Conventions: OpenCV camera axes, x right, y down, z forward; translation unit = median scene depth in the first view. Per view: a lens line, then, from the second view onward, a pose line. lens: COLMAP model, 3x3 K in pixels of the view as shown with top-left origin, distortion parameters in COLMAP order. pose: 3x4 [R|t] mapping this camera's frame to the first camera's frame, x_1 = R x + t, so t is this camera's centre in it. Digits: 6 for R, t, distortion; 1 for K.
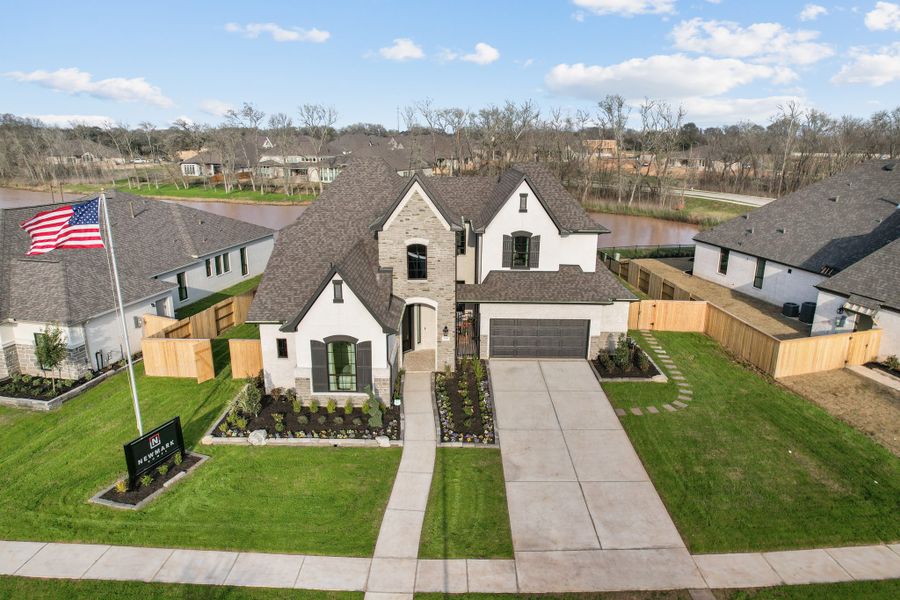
lens RADIAL K [[574.3, 0, 450.0], [0, 574.3, 300.0], [0, 0, 1]] dist [-0.051440, -0.000055]
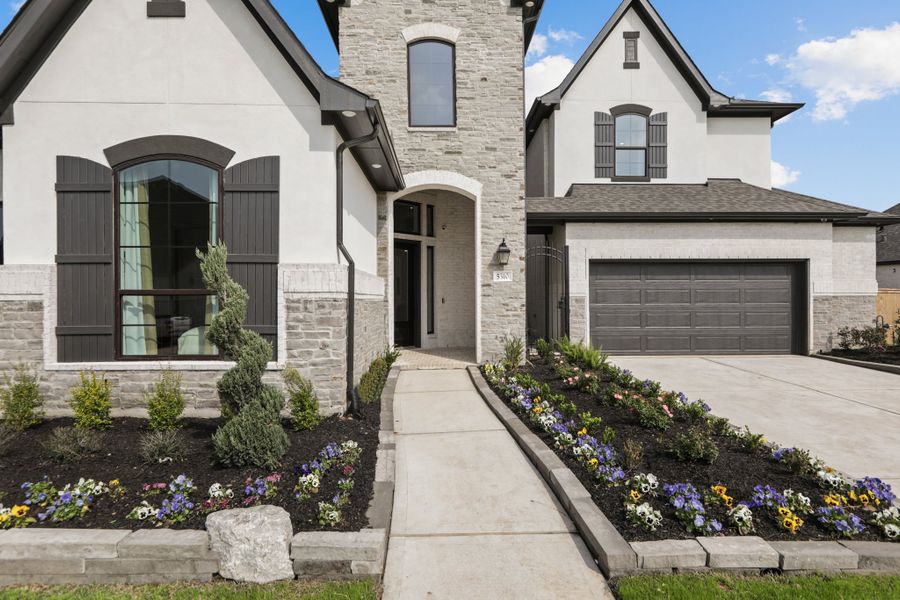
lens RADIAL K [[491.2, 0, 450.0], [0, 491.2, 300.0], [0, 0, 1]] dist [-0.001071, 0.000911]
pose [[0.999672, -0.013005, 0.022081, -0.060731], [0.018435, 0.963466, -0.267194, 0.203378], [-0.017799, 0.267513, 0.963390, 0.785512]]
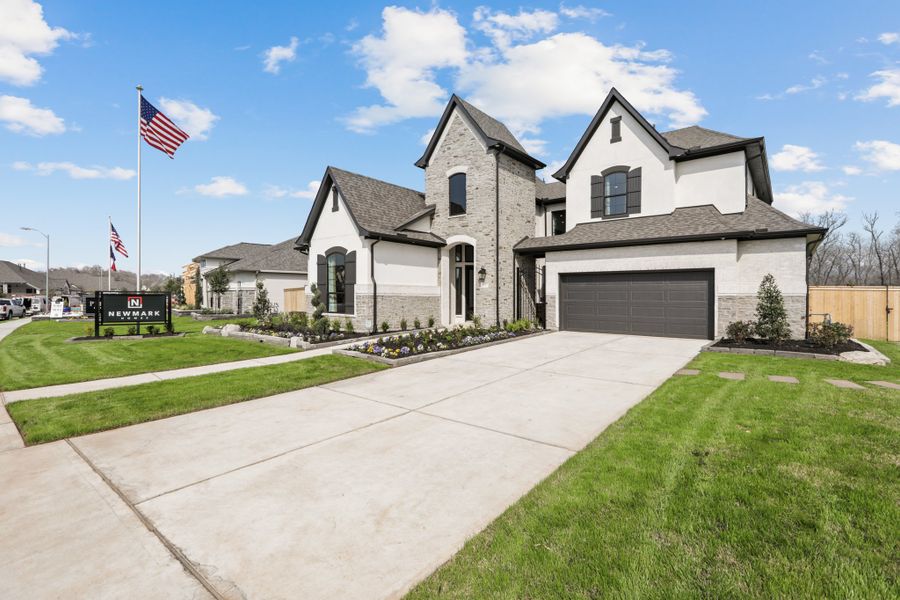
lens RADIAL K [[403.6, 0, 450.0], [0, 403.6, 300.0], [0, 0, 1]] dist [-0.002576, -0.000045]
pose [[0.775337, 0.001488, -0.631546, 0.368070], [-0.167602, 0.964625, -0.203489, 0.246961], [0.608903, 0.263621, 0.748159, 0.641349]]
